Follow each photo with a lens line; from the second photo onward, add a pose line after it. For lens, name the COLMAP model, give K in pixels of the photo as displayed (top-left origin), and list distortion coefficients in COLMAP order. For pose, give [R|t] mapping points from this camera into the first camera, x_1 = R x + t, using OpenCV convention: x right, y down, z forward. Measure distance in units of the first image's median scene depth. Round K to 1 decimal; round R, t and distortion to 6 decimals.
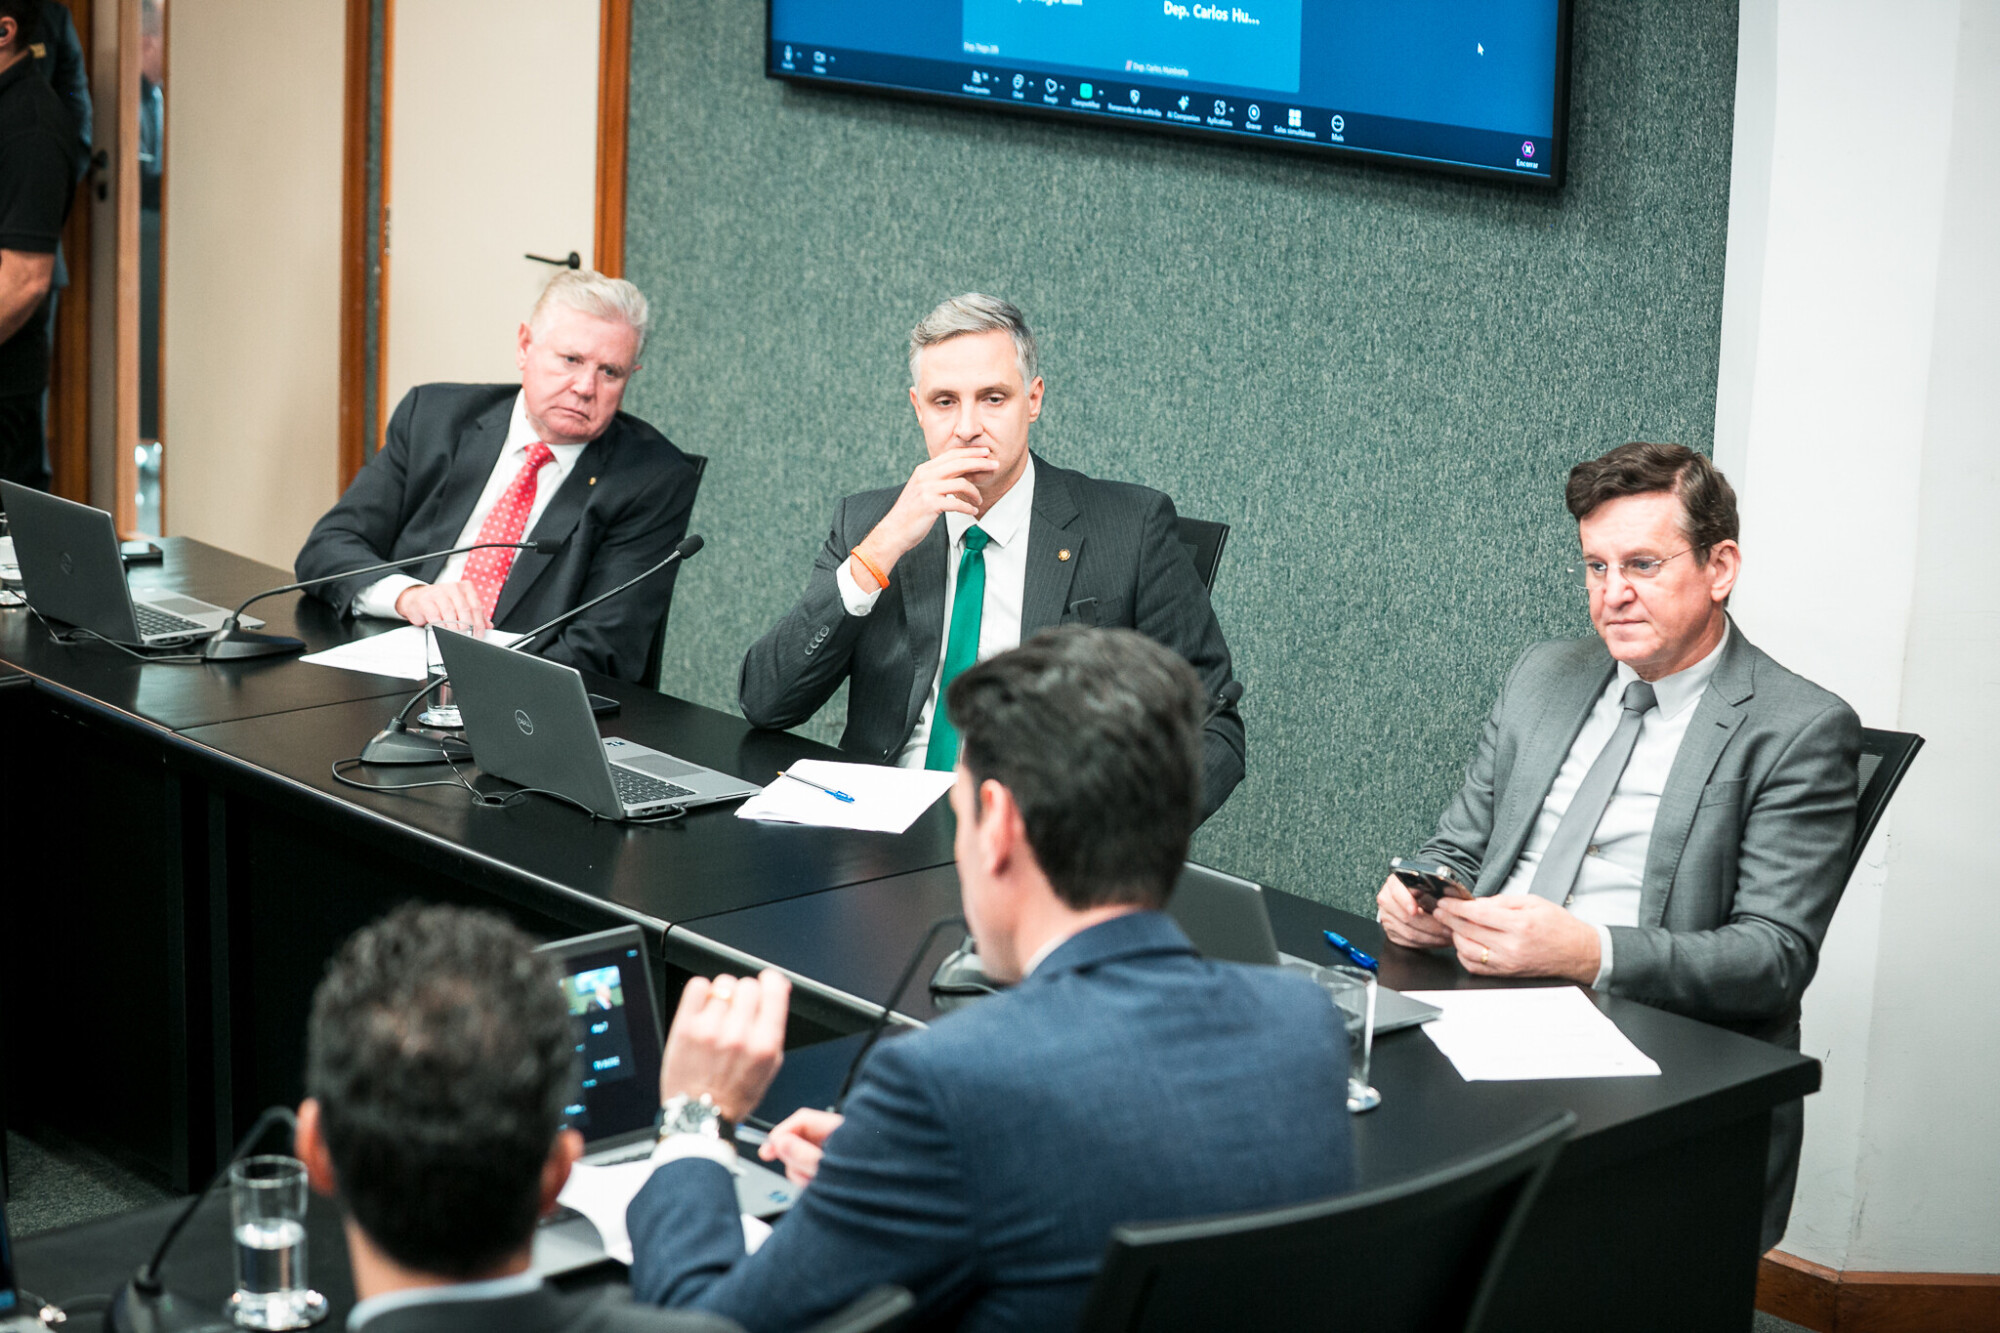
lens RADIAL K [[4090.8, 0, 1000.0], [0, 4090.8, 666.5], [0, 0, 1]] dist [-0.063149, -1.567405]
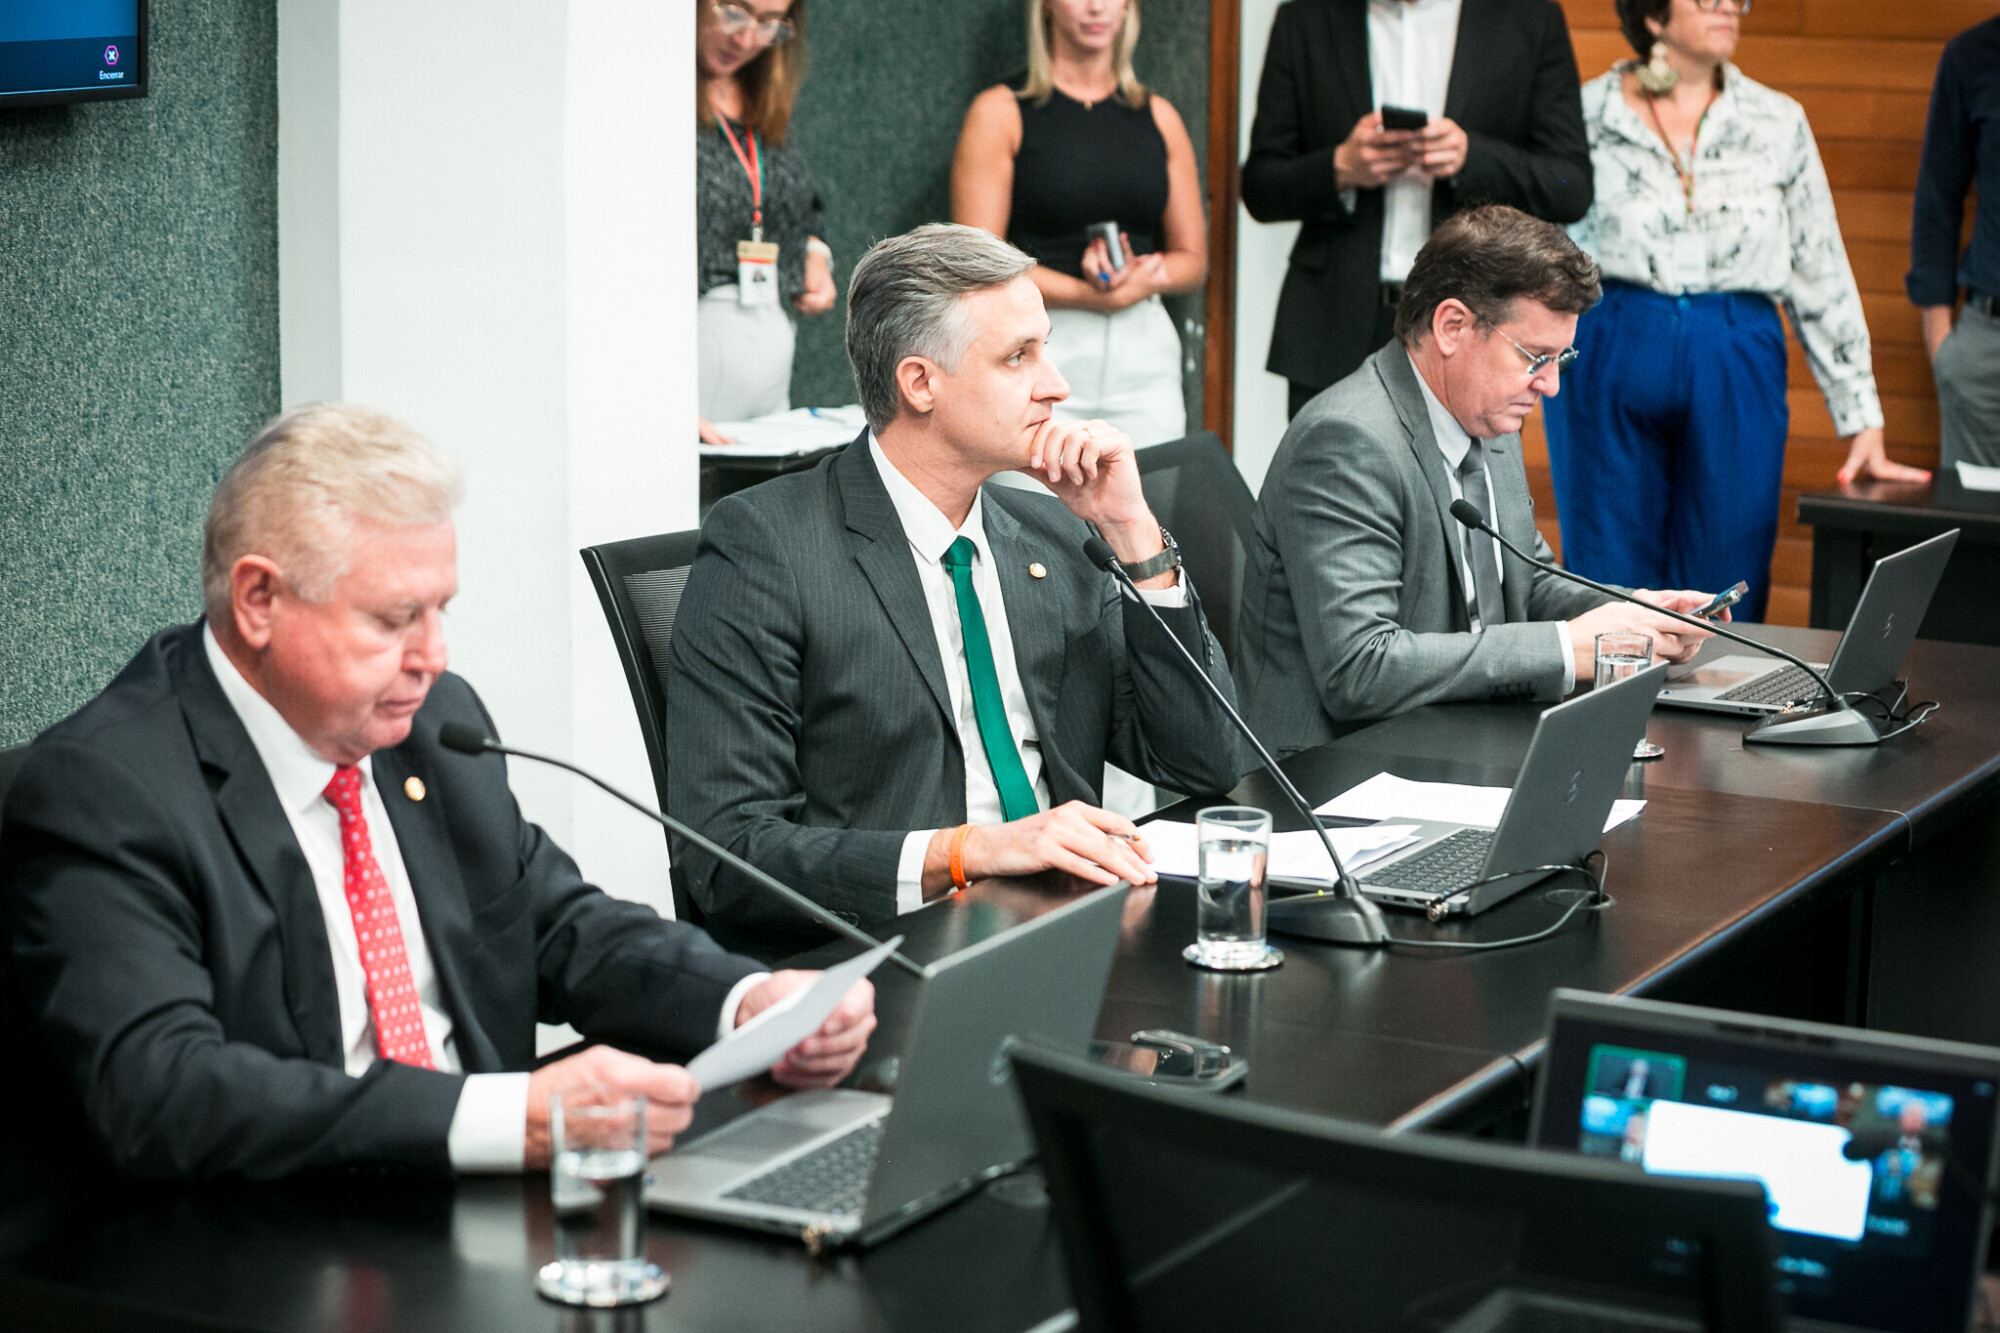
lens RADIAL K [[4090.8, 0, 1000.0], [0, 4090.8, 666.5], [0, 0, 1]] dist [-0.063149, -1.567405]
pose [[-0.306986, -0.217889, 0.926436, -0.647413], [0.190709, 0.939612, 0.284182, -0.204389], [-0.932411, 0.263919, -0.246895, 1.074254]]
